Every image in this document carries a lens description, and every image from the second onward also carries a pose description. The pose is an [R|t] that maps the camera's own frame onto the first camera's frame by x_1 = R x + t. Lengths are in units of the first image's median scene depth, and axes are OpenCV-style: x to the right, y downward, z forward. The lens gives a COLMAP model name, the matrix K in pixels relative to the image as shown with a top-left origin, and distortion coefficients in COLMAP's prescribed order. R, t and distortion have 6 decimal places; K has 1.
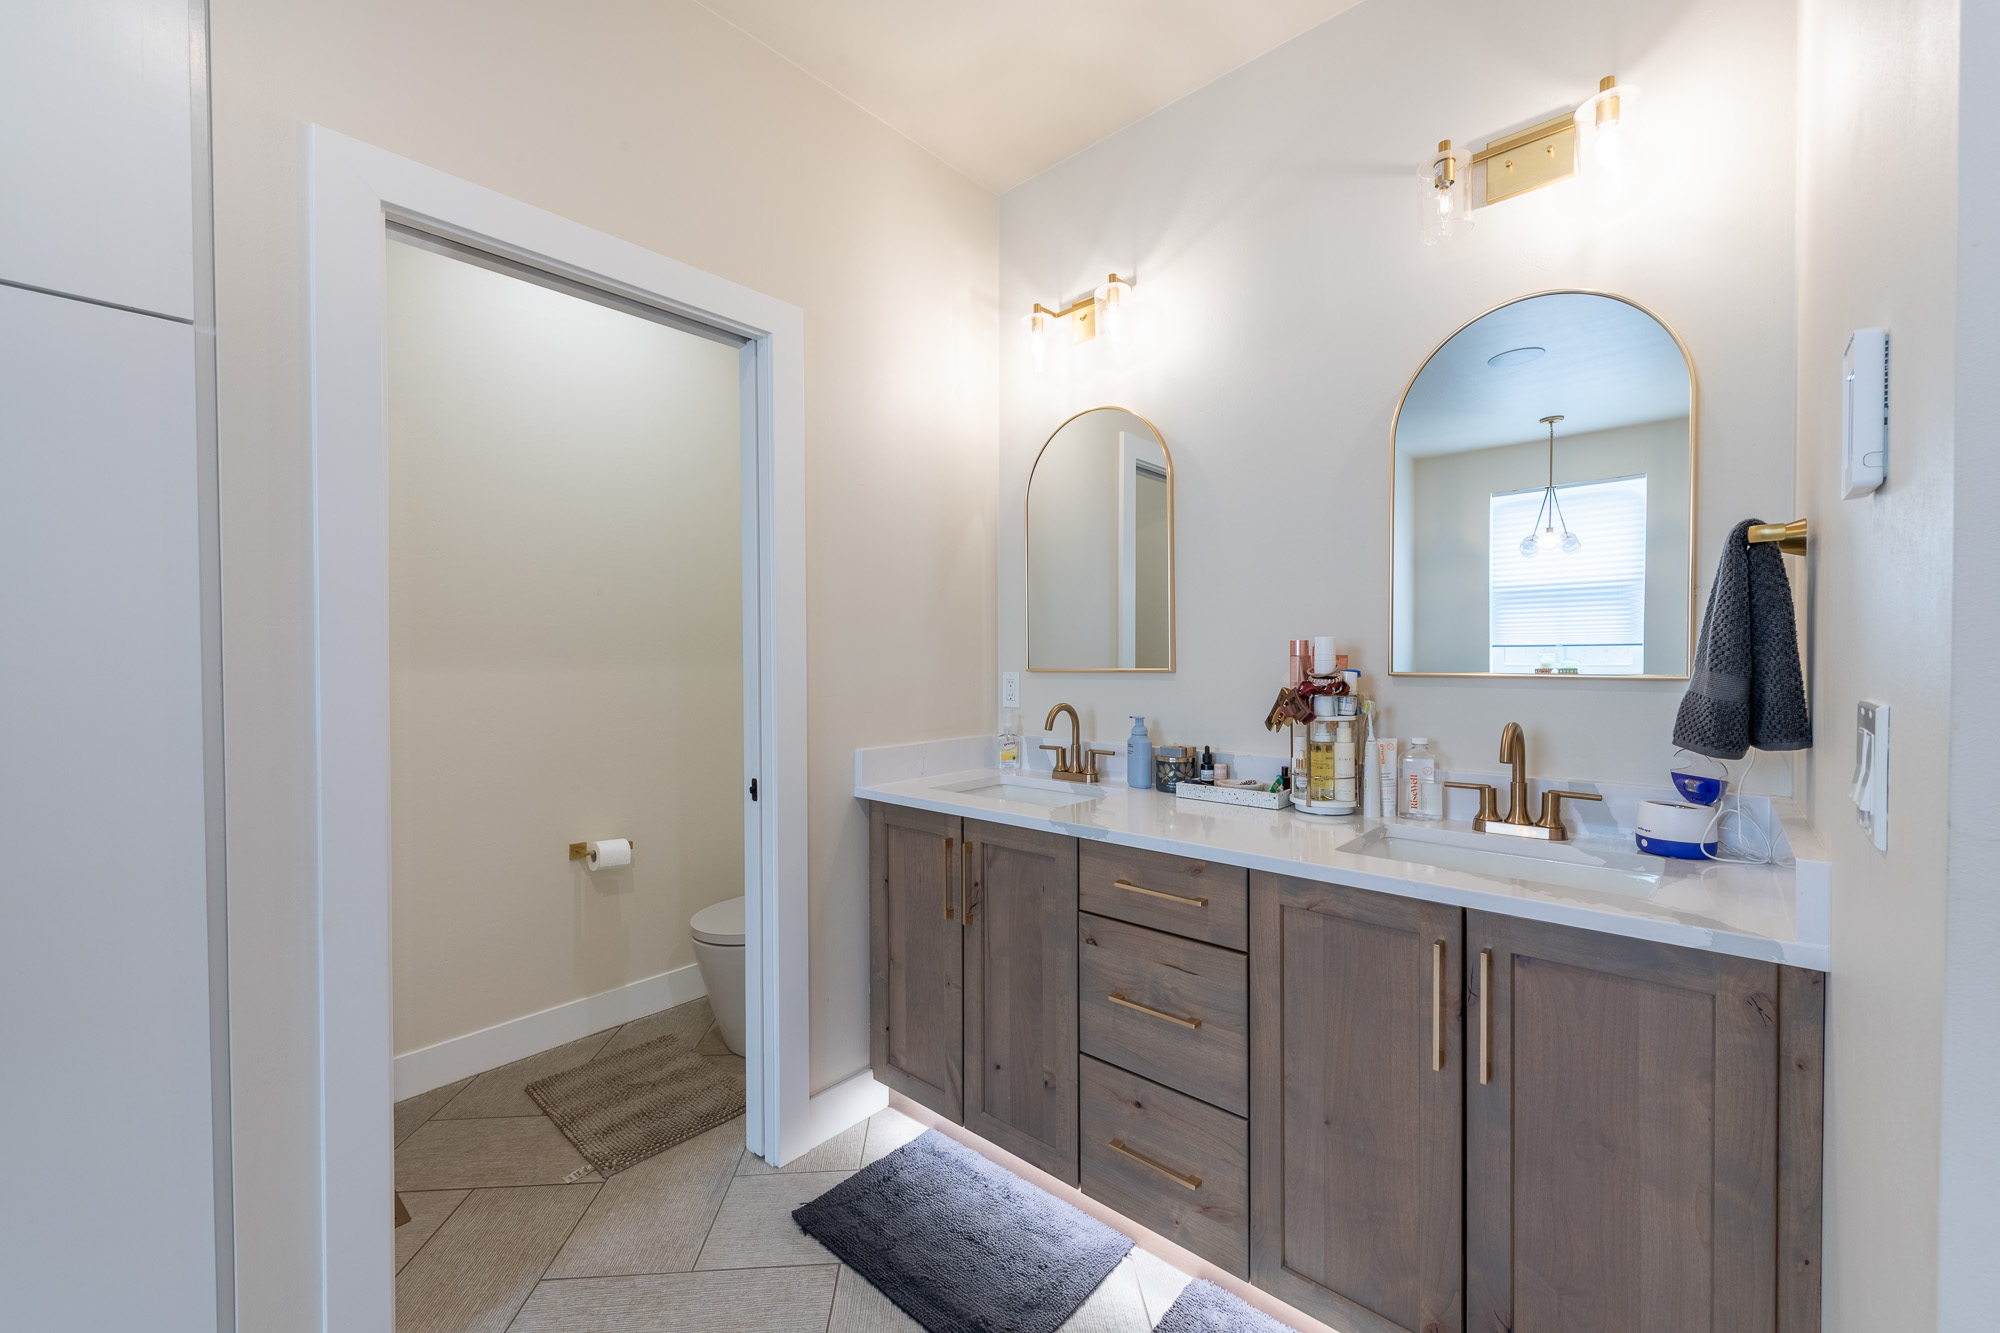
lens RADIAL K [[795.4, 0, 1003.6], [0, 795.4, 668.0], [0, 0, 1]] dist [0.008606, -0.005754]
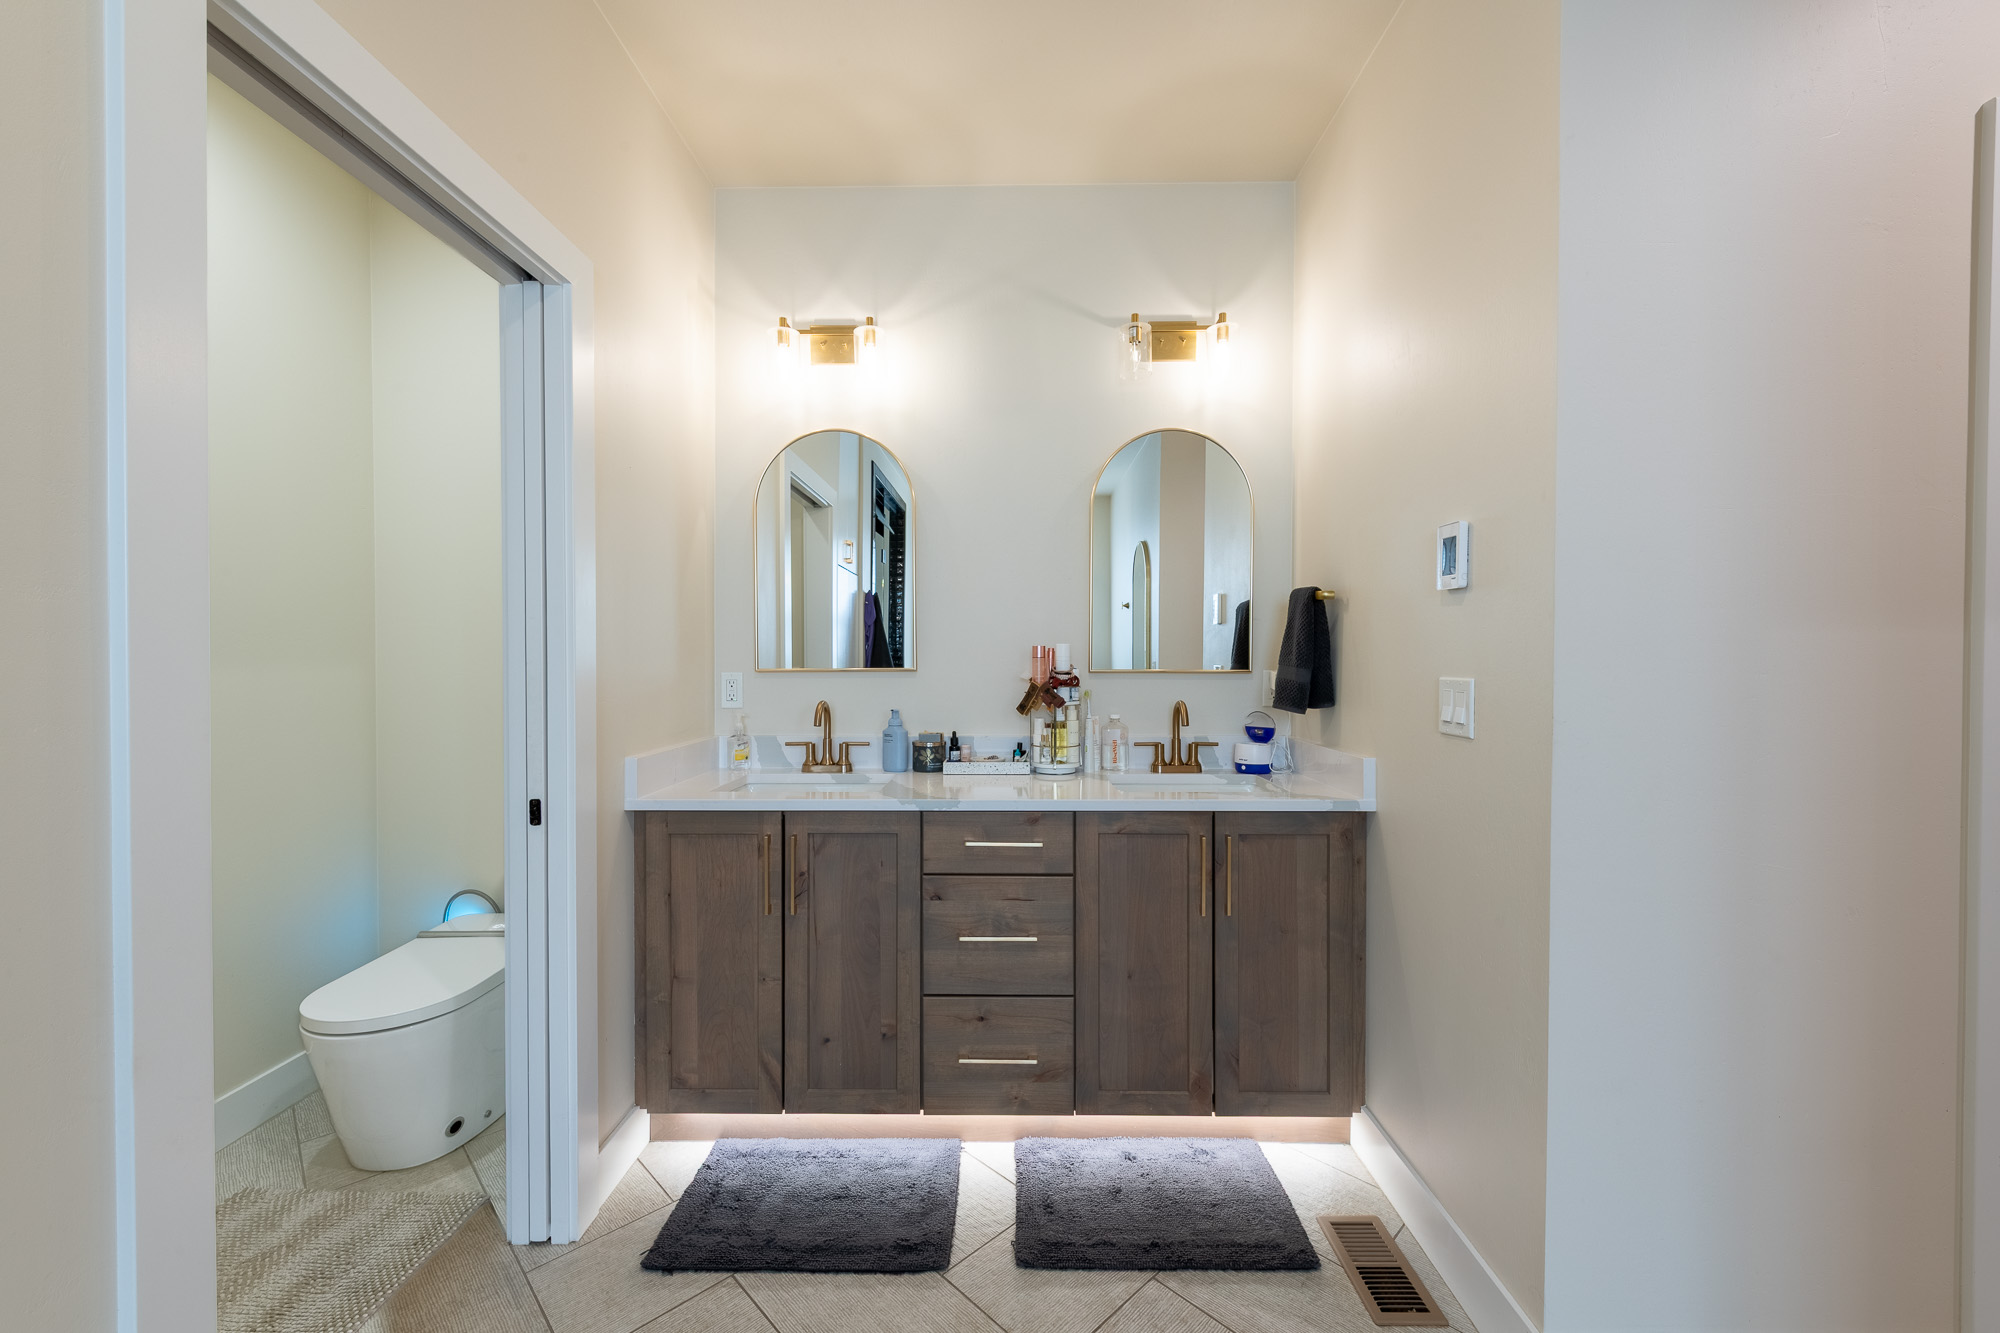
lens RADIAL K [[795.4, 0, 1003.6], [0, 795.4, 668.0], [0, 0, 1]] dist [0.008606, -0.005754]
pose [[0.754859, -0.003192, 0.655879, -0.562279], [0.005616, 0.999983, -0.001596, 0.004126], [-0.655863, 0.004888, 0.754864, 0.036079]]
